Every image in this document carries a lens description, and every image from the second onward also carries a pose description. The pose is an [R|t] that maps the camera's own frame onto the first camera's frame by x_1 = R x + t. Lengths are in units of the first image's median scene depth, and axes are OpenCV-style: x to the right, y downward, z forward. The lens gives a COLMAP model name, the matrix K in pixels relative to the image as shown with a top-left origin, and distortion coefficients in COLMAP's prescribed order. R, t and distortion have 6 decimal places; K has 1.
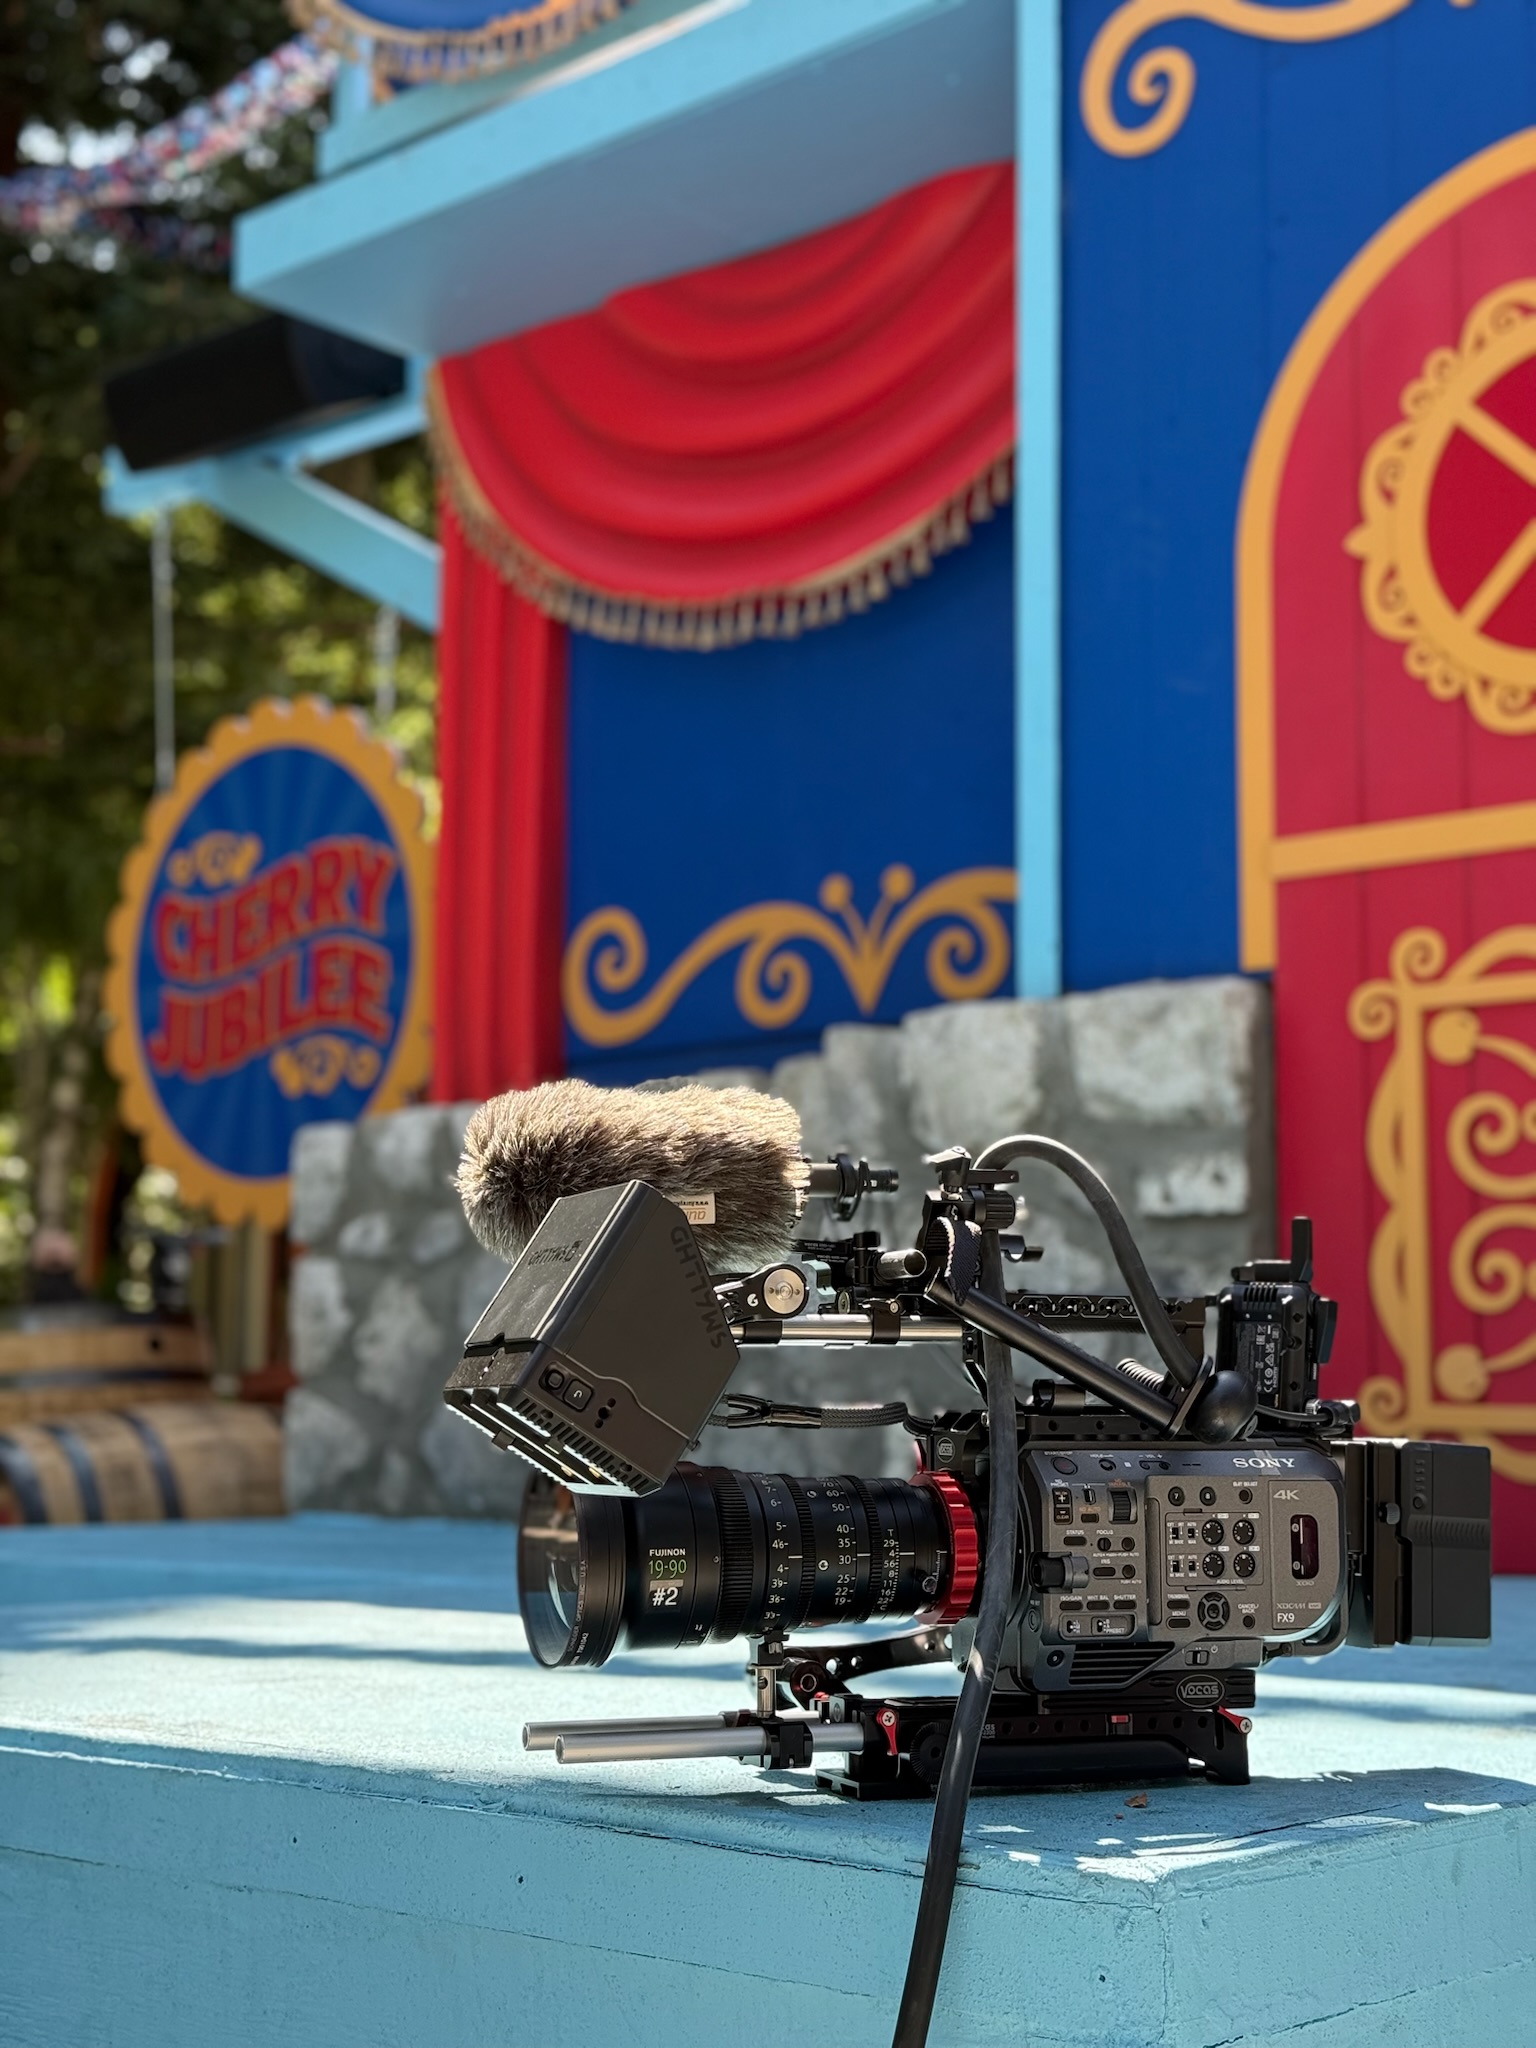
lens RADIAL K [[2852.4, 0, 767.7], [0, 2852.4, 1027.8], [0, 0, 1]] dist [0.033868, 0.000000]
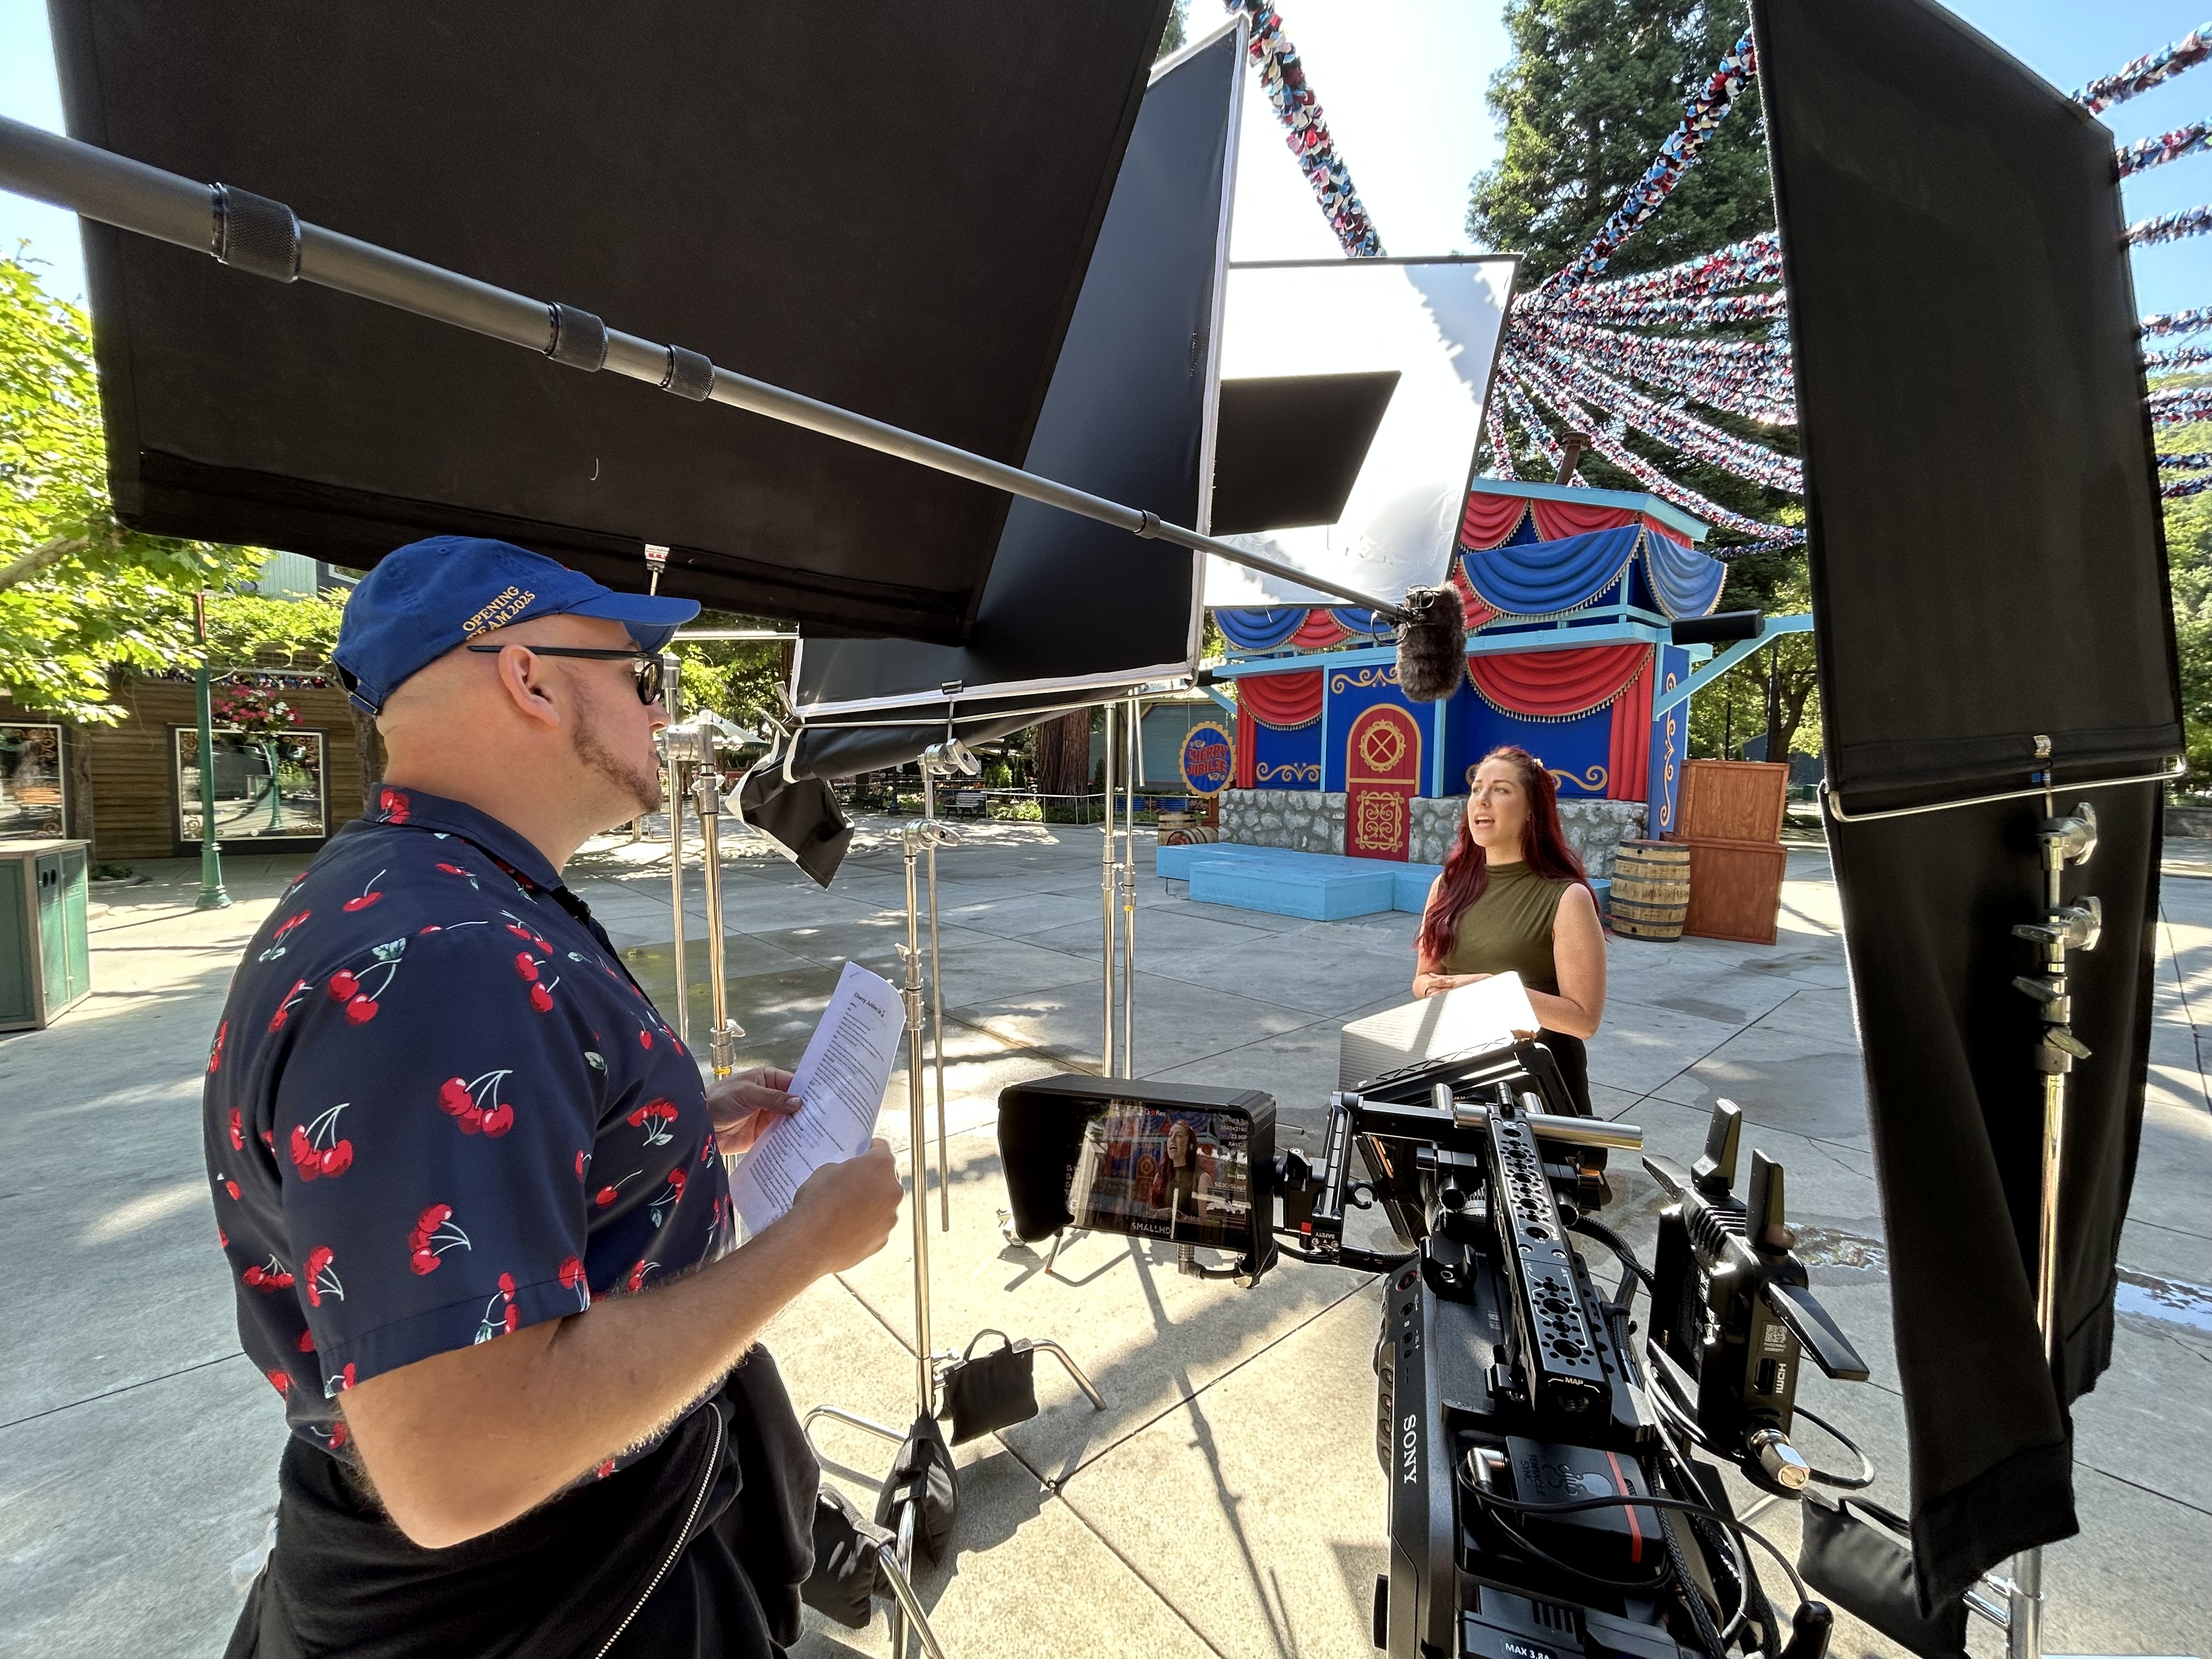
lens RADIAL K [[888.5, 0, 1106.0], [0, 888.5, 833.3], [0, 0, 1]] dist [-0.000931, -0.000020]
pose [[0.989868, 0.014703, -0.141230, -0.183580], [0.014468, 0.979004, 0.203325, -0.469869], [0.141254, -0.203308, 0.968872, -1.839323]]
